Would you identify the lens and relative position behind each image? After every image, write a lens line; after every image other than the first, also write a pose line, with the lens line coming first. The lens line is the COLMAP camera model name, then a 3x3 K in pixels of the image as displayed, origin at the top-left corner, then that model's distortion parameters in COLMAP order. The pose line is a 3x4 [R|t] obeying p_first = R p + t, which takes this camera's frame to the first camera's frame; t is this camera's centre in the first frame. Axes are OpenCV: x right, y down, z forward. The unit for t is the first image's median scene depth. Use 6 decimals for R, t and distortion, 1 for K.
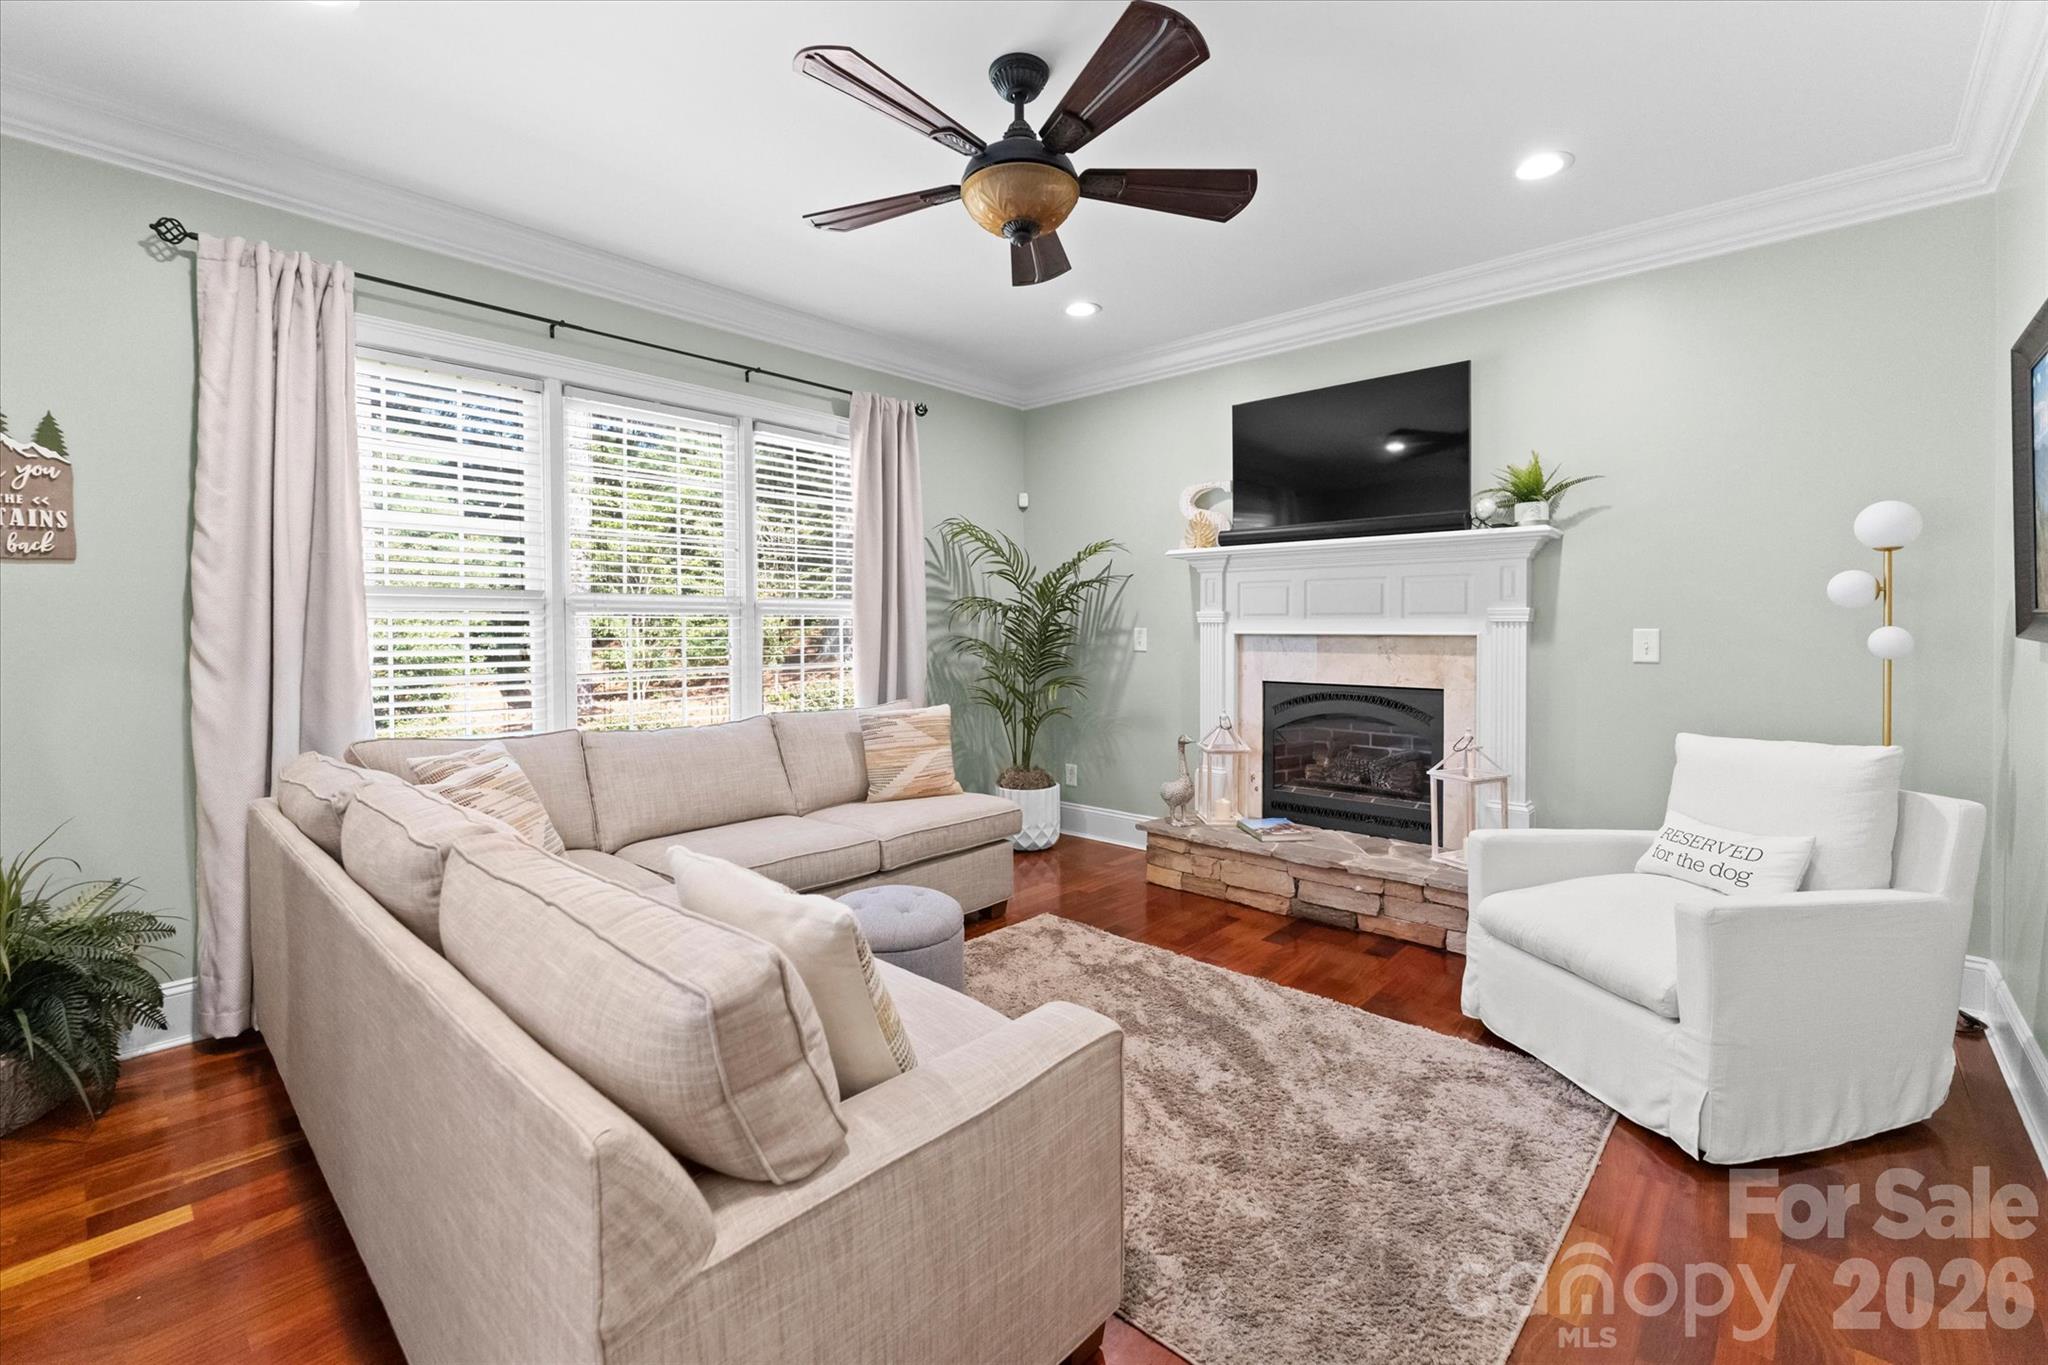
lens RADIAL K [[859.4, 0, 1061.7], [0, 859.4, 631.7], [0, 0, 1]] dist [-0.003279, 0.002395]
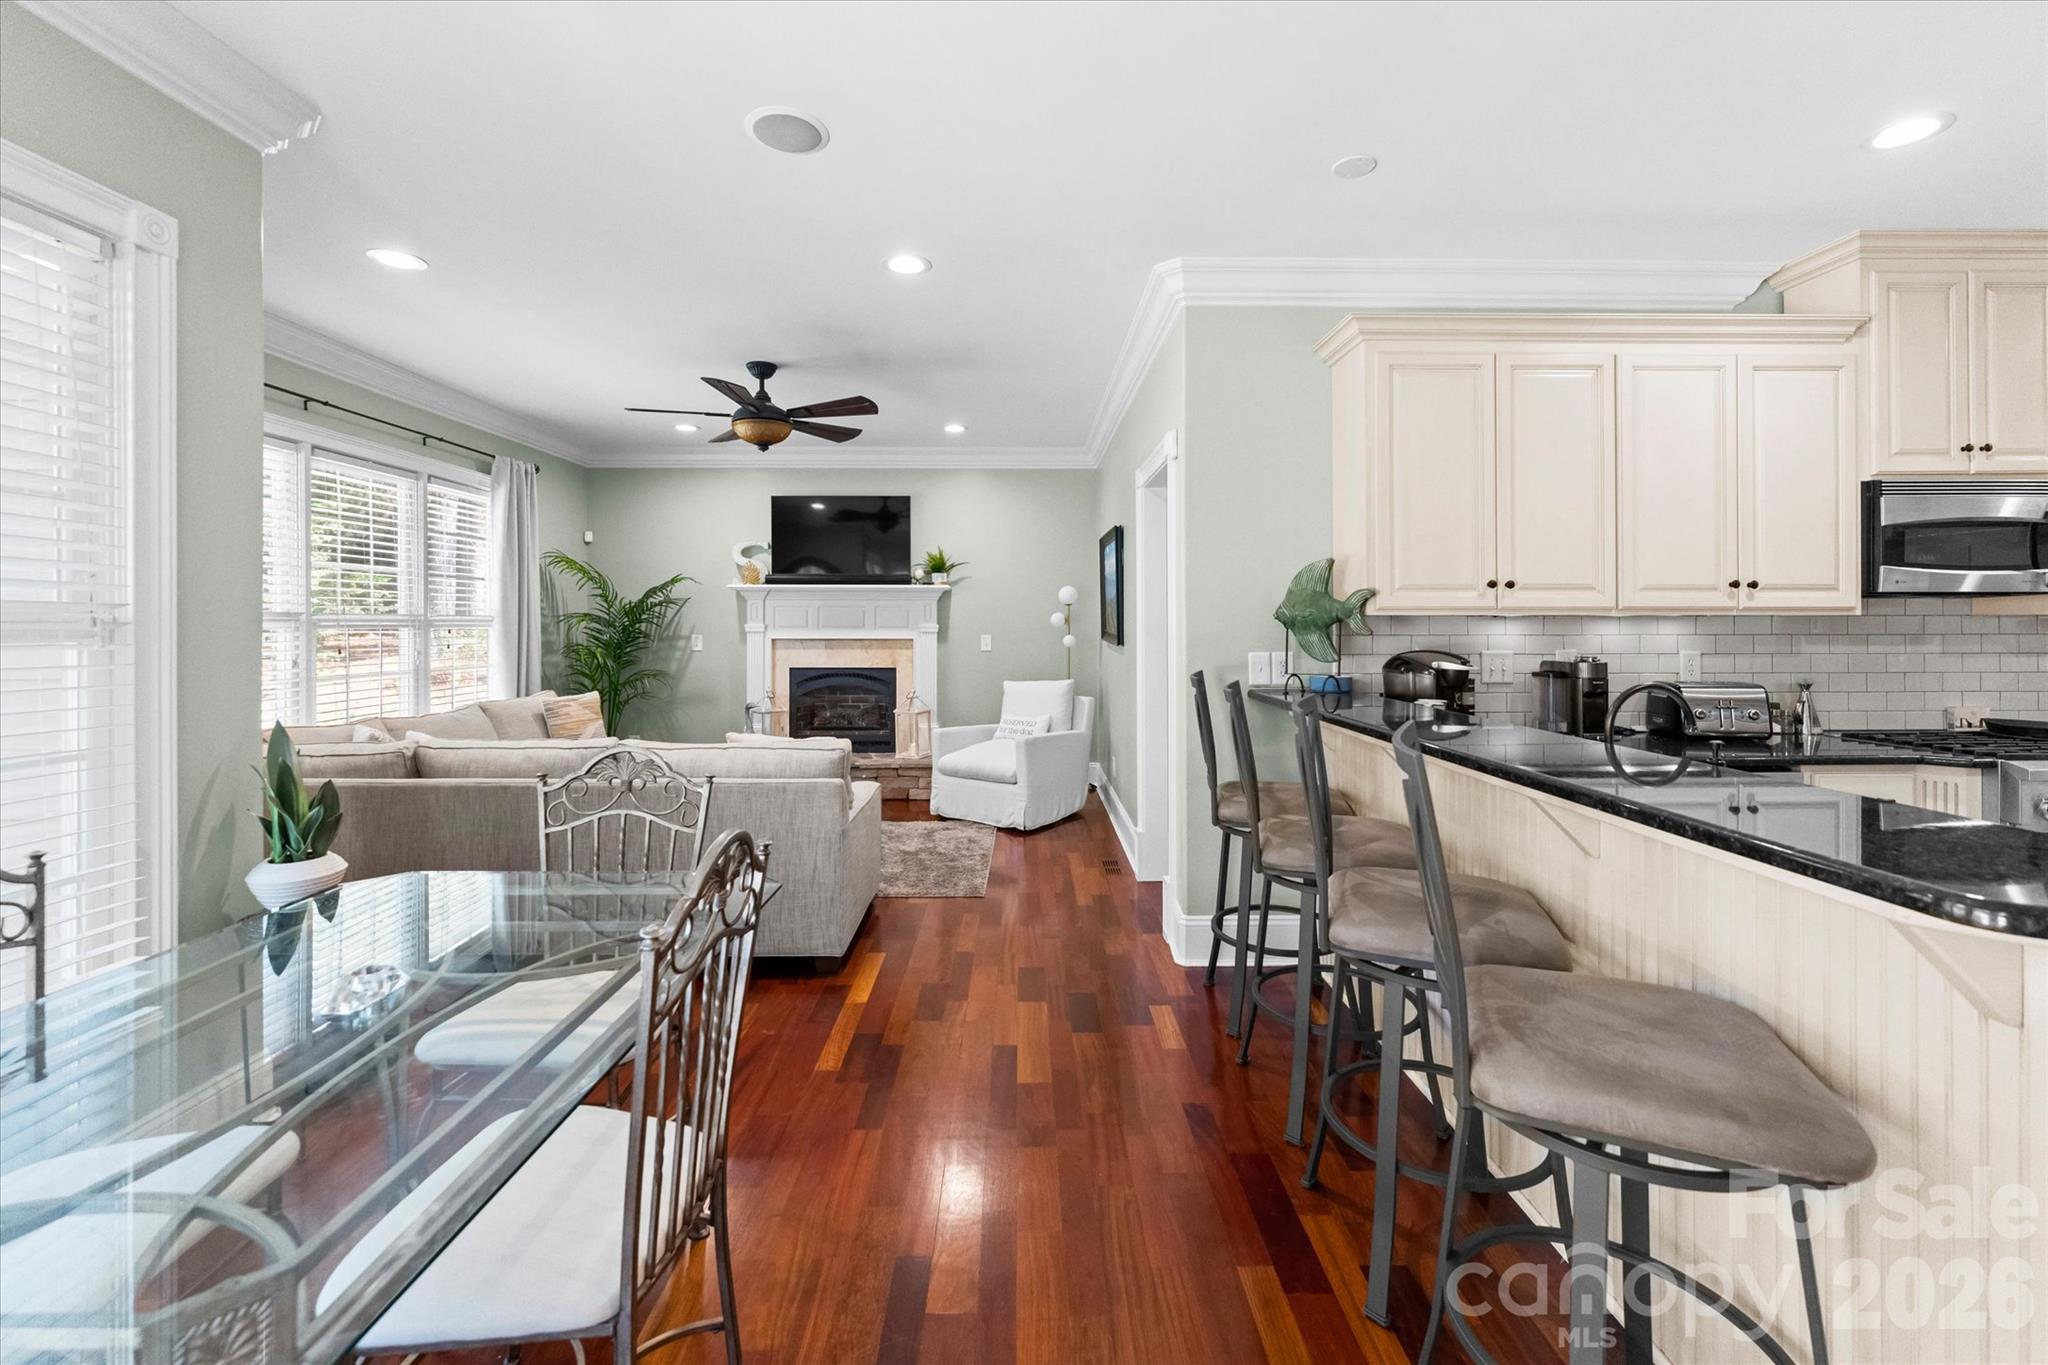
lens RADIAL K [[859.4, 0, 1011.5], [0, 859.4, 616.8], [0, 0, 1]] dist [-0.003279, 0.002395]
pose [[0.751956, 0.004305, 0.659200, -0.595106], [0.002357, 0.999955, -0.009220, -0.025840], [-0.659210, 0.008487, 0.751911, -0.567438]]
